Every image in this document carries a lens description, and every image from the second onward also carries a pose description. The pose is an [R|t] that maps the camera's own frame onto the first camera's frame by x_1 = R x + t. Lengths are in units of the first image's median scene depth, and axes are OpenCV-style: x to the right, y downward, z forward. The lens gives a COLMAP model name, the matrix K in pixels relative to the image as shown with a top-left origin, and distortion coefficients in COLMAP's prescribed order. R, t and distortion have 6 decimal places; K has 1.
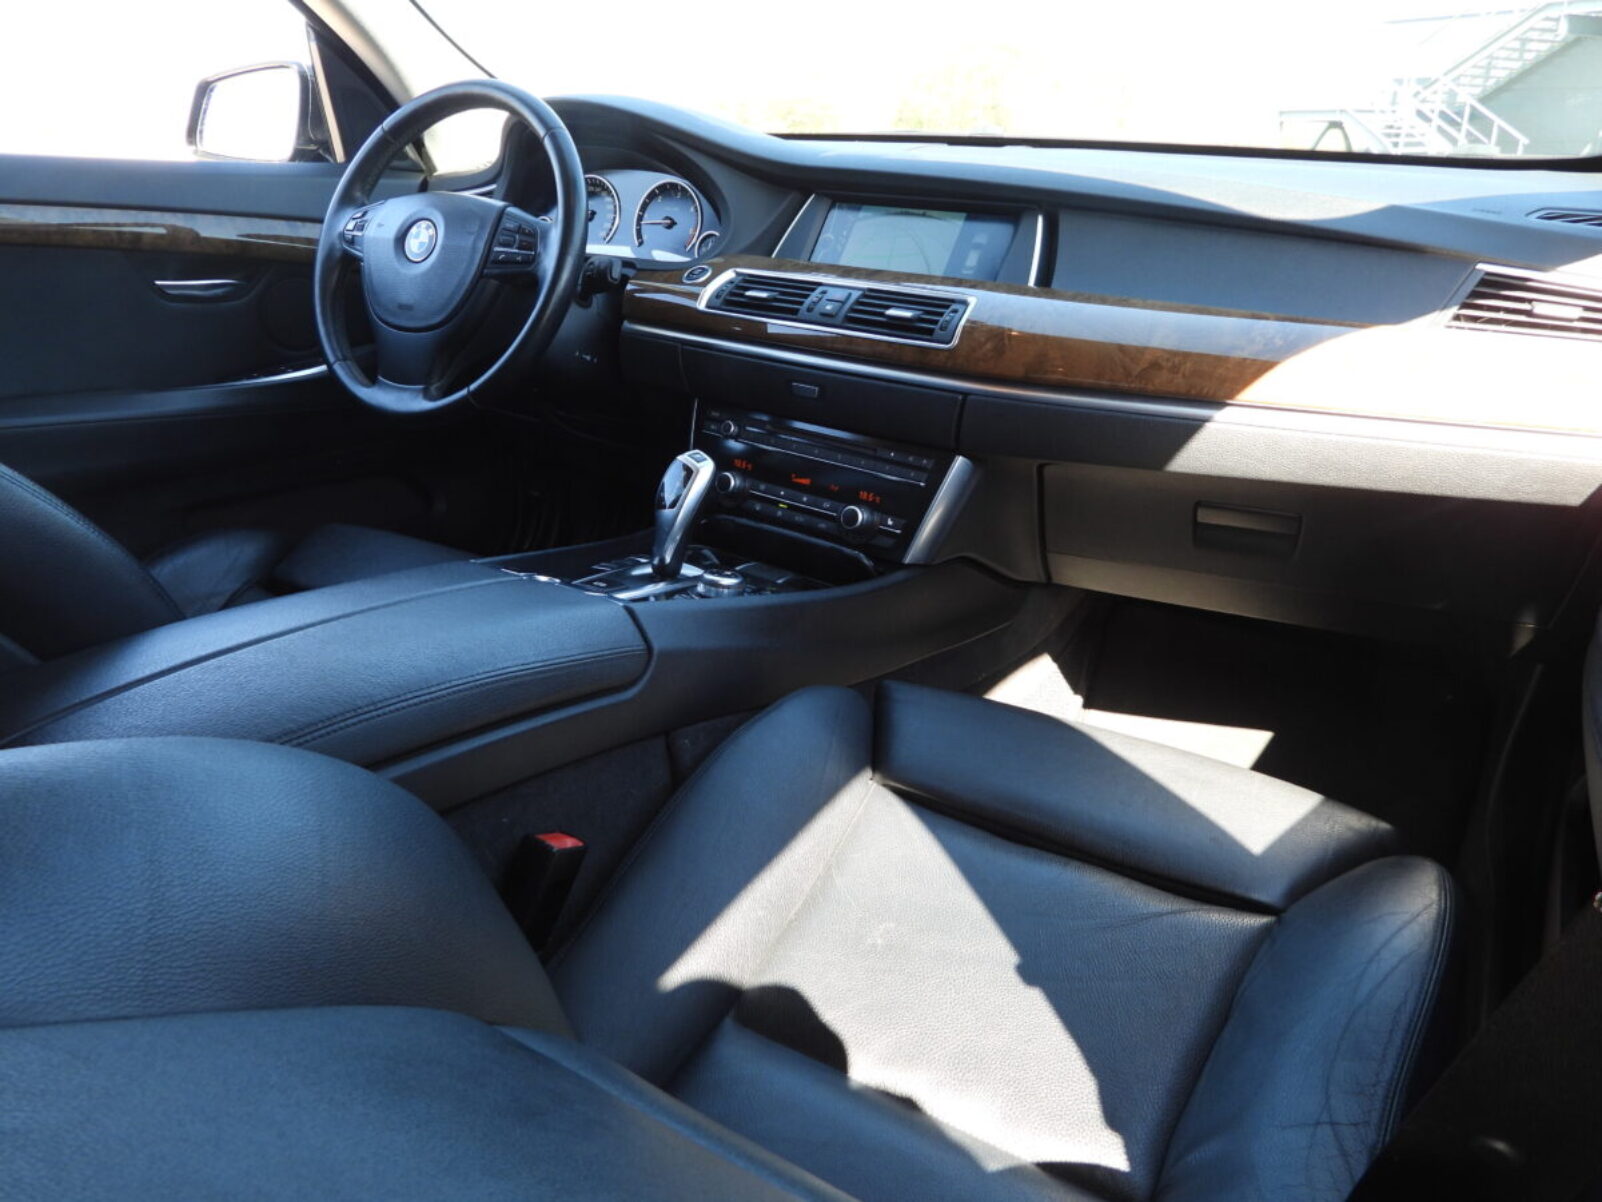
lens RADIAL K [[1124.0, 0, 801.0], [0, 1124.0, 601.0], [0, 0, 1]] dist [-0.026226, 0.002200]
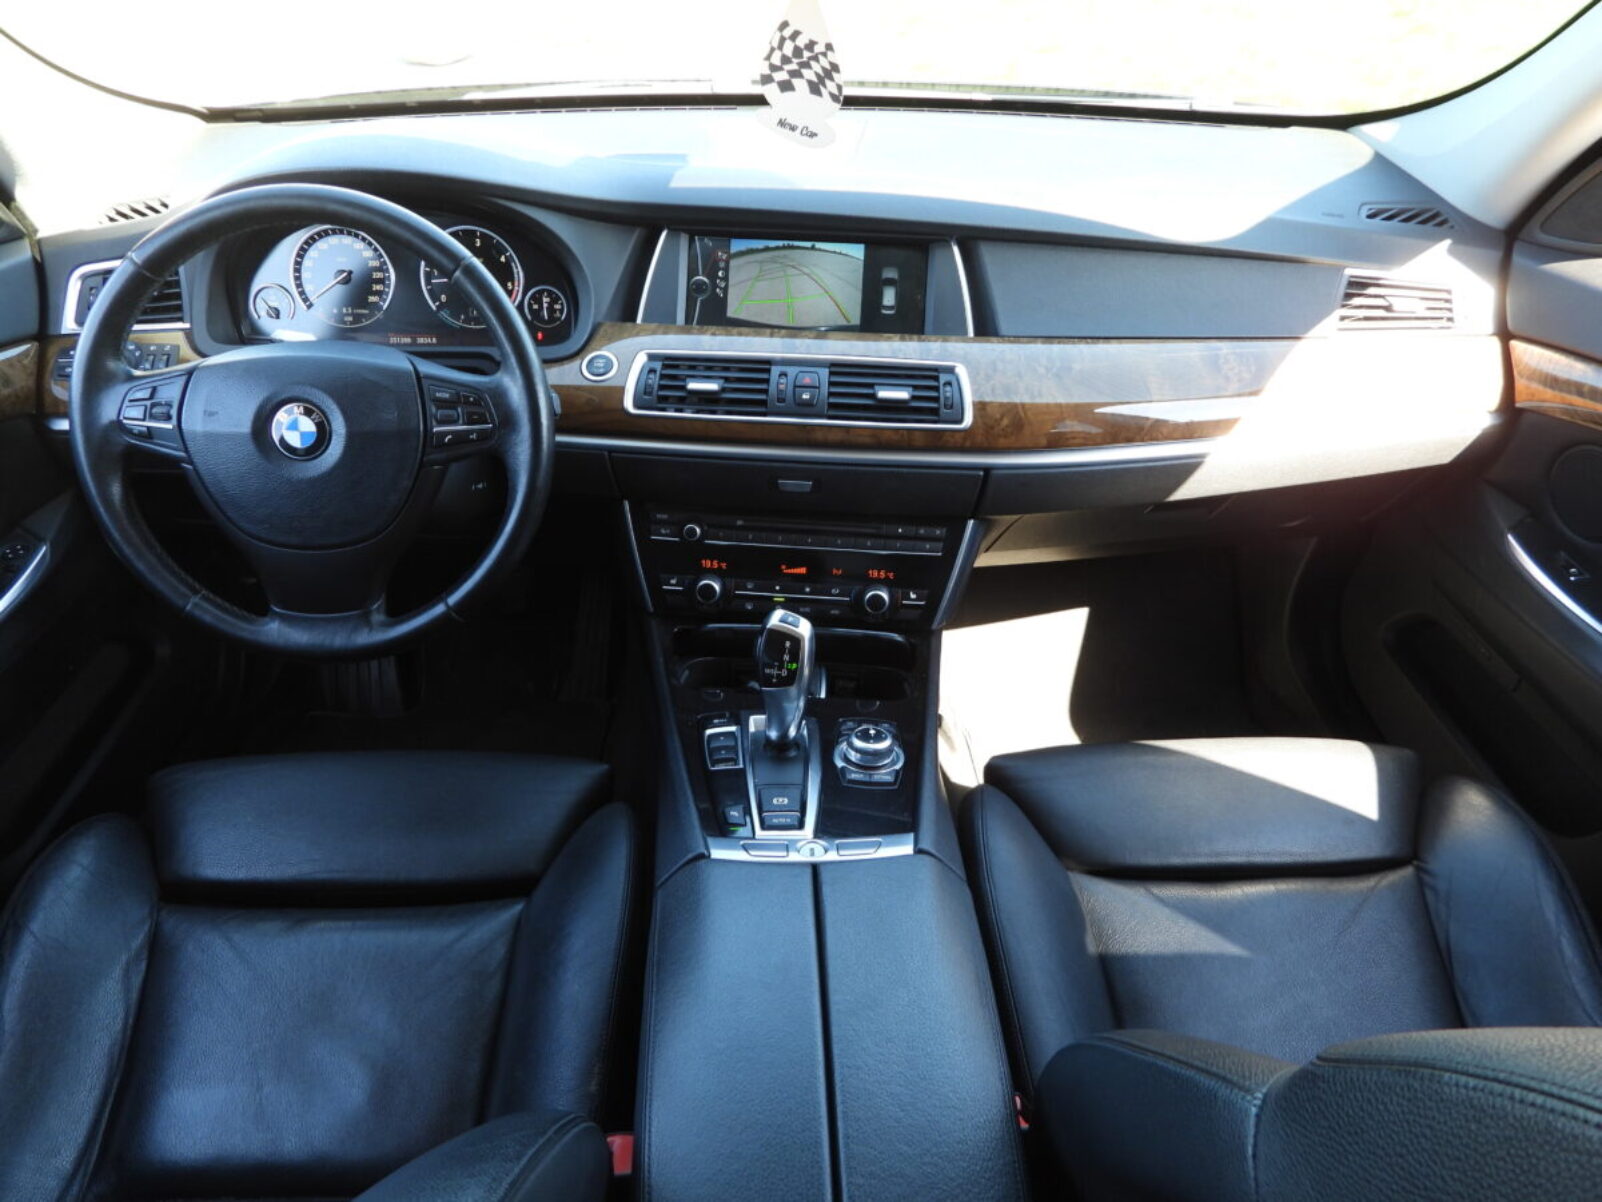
lens RADIAL K [[1124.0, 0, 801.0], [0, 1124.0, 601.0], [0, 0, 1]] dist [-0.026226, 0.002200]
pose [[0.831904, -0.328798, 0.447022, -0.428301], [0.219633, 0.934870, 0.278889, -0.346229], [-0.509605, -0.133828, 0.849937, 0.182248]]
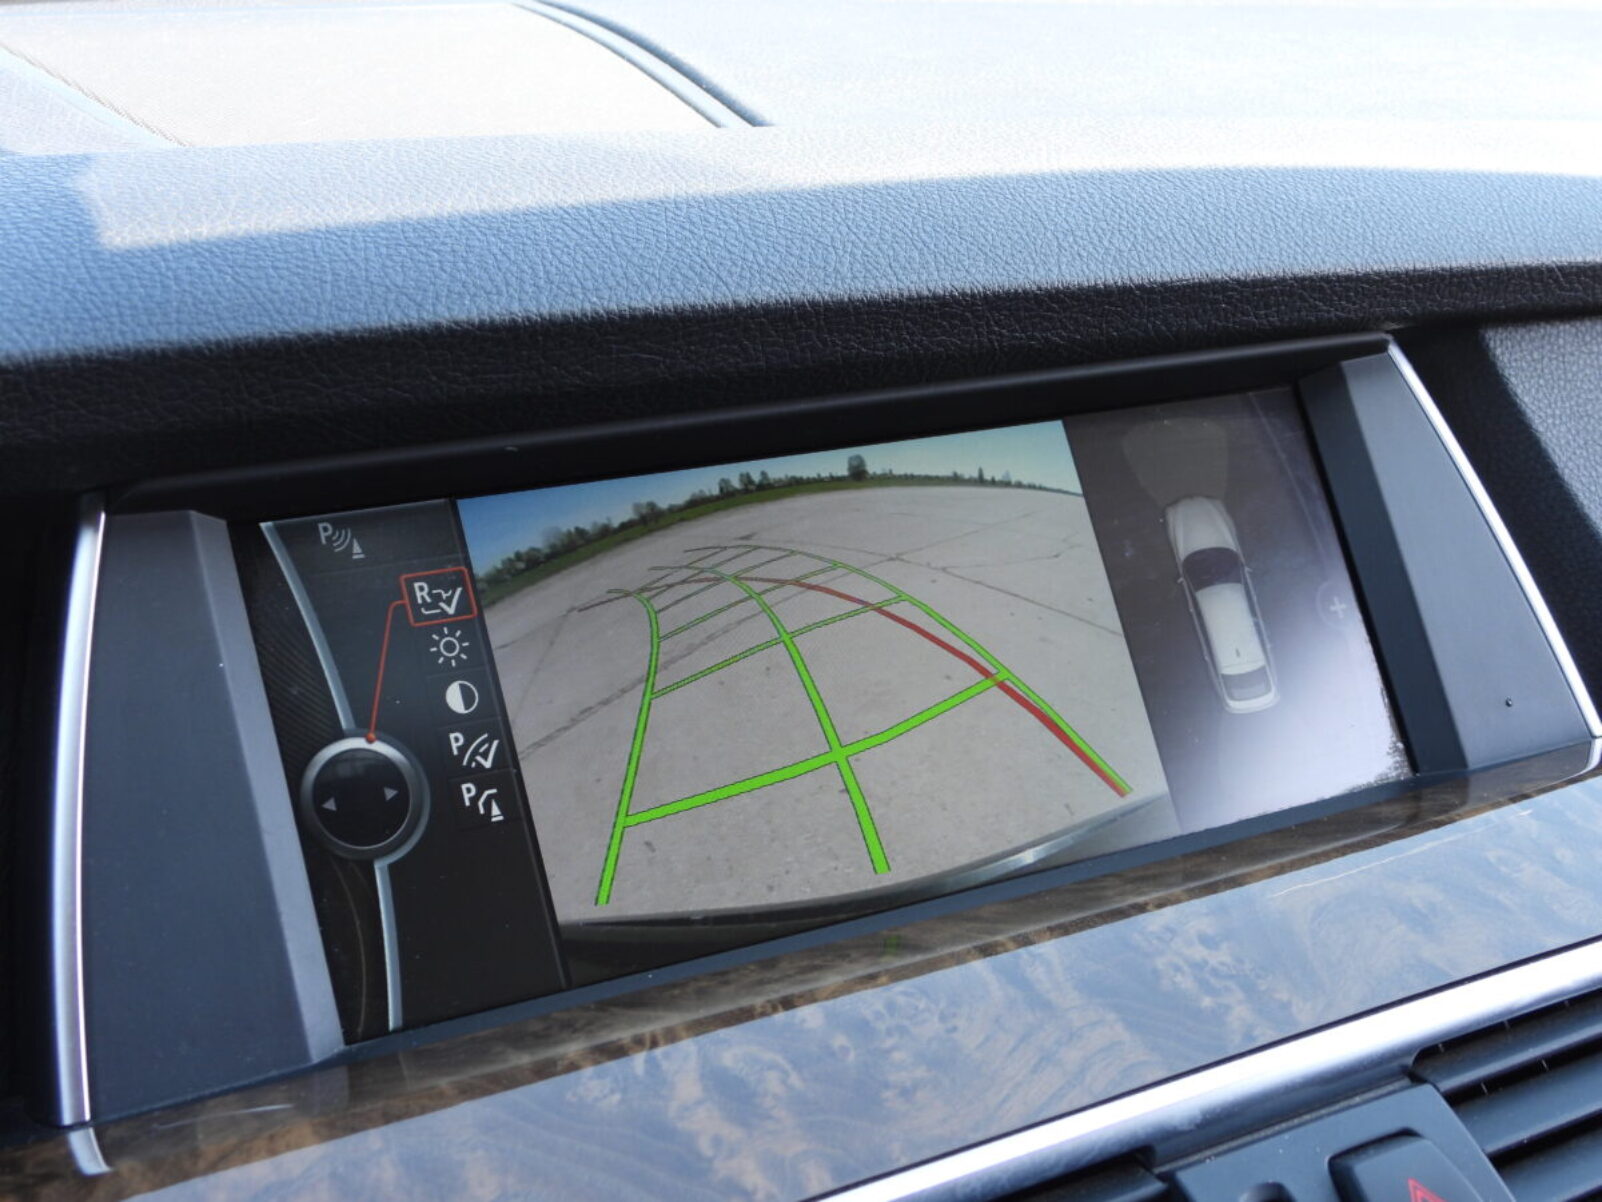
lens RADIAL K [[2219.7, 0, 801.0], [0, 2219.7, 601.0], [0, 0, 1]] dist [-0.028280, -0.052978]
pose [[0.373913, -0.332209, 0.865925, -0.224673], [0.344907, 0.916494, 0.202676, -0.419401], [-0.860946, 0.222881, 0.457270, 0.880994]]
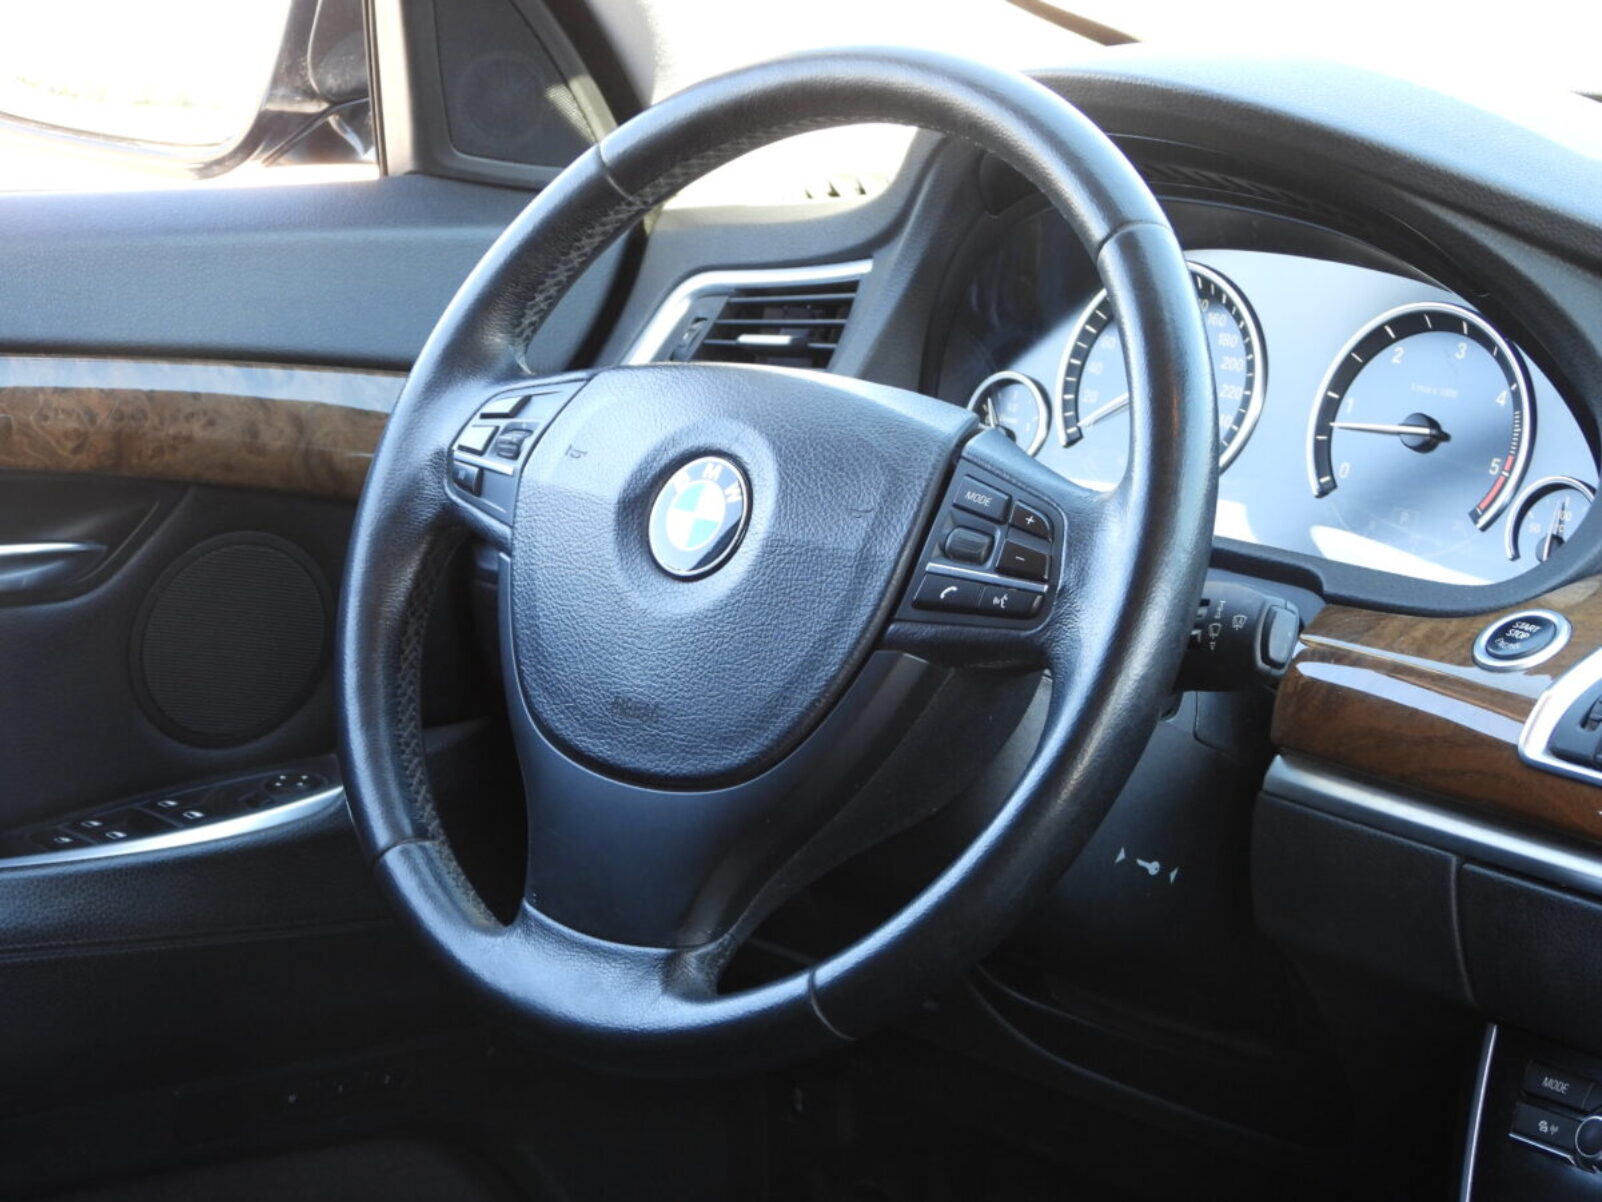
lens RADIAL K [[4645.6, 0, 801.0], [0, 4645.6, 601.0], [0, 0, 1]] dist [0.009415, -2.012654]
pose [[0.979880, 0.051745, -0.192765, -0.042697], [-0.087856, 0.979031, -0.183791, -0.045905], [0.179213, 0.197029, 0.963879, -0.317287]]
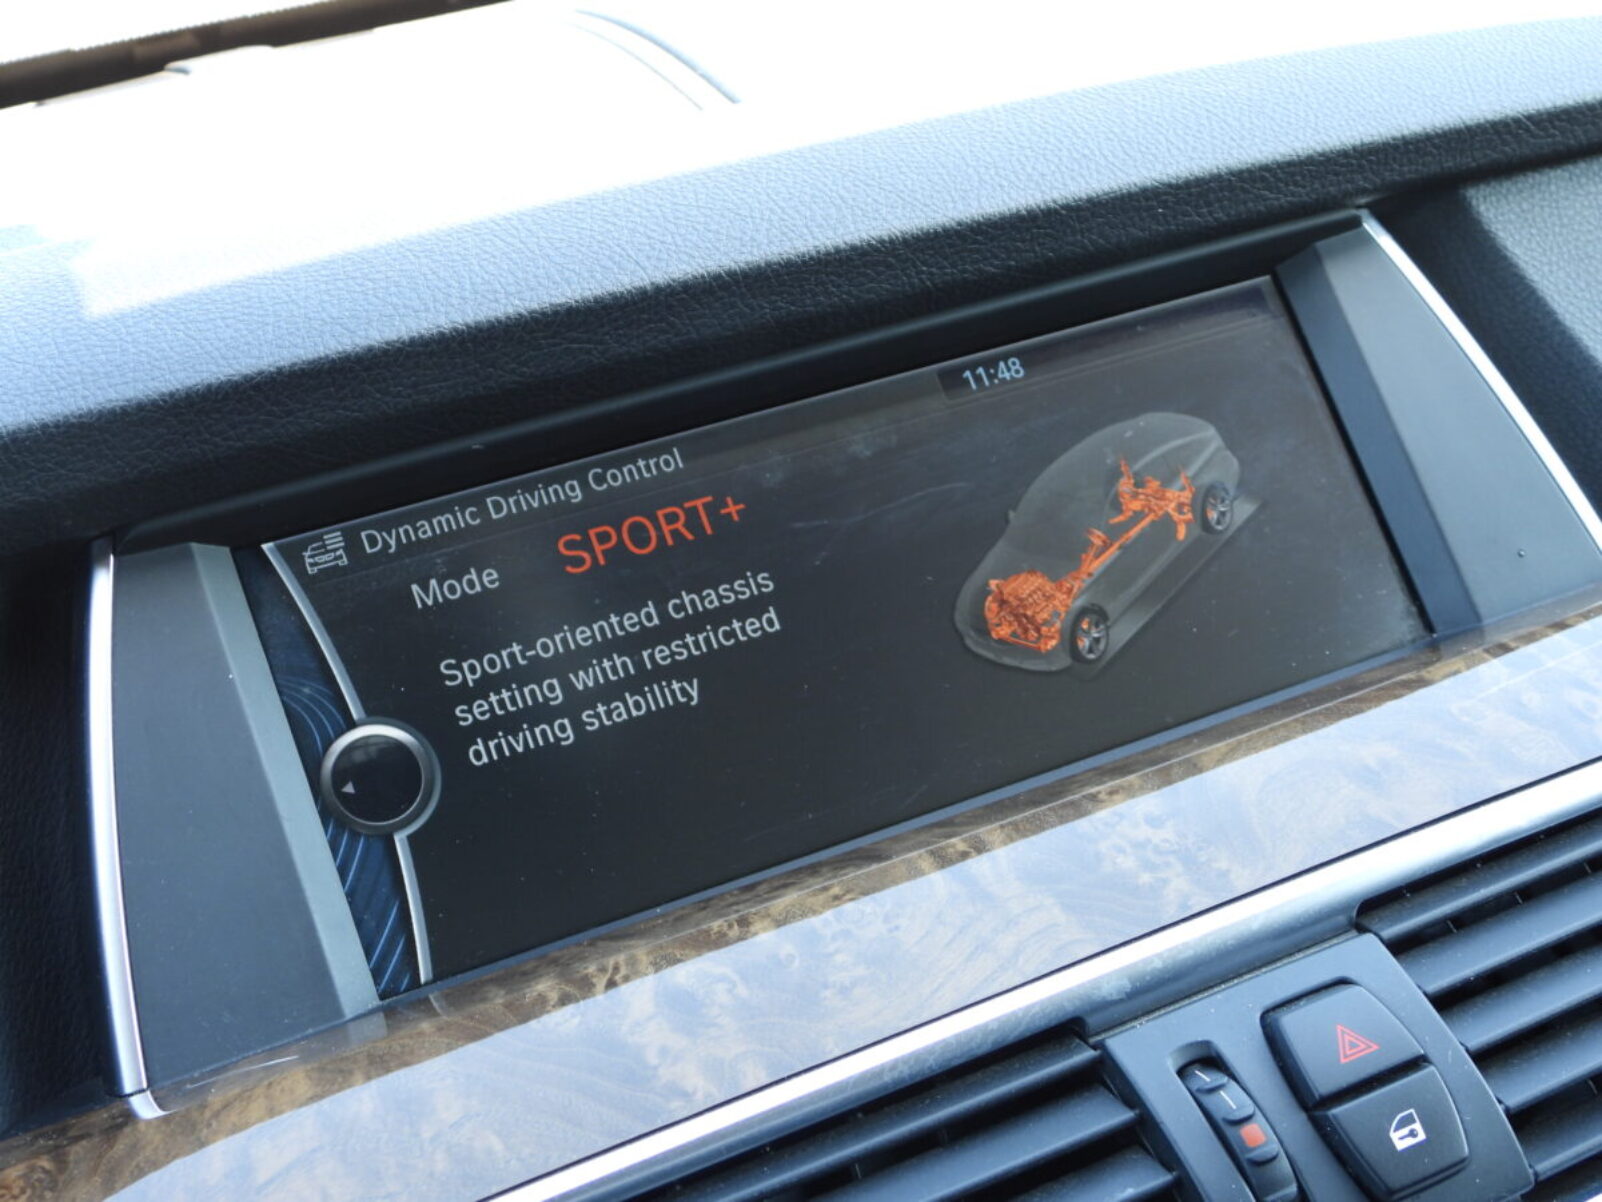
lens RADIAL K [[2207.0, 0, 801.0], [0, 2207.0, 601.0], [0, 0, 1]] dist [-0.024537, -0.026271]
pose [[0.451696, -0.406183, 0.794346, -0.218977], [0.488558, 0.857602, 0.160716, -0.398011], [-0.746513, 0.315489, 0.585820, 0.820567]]
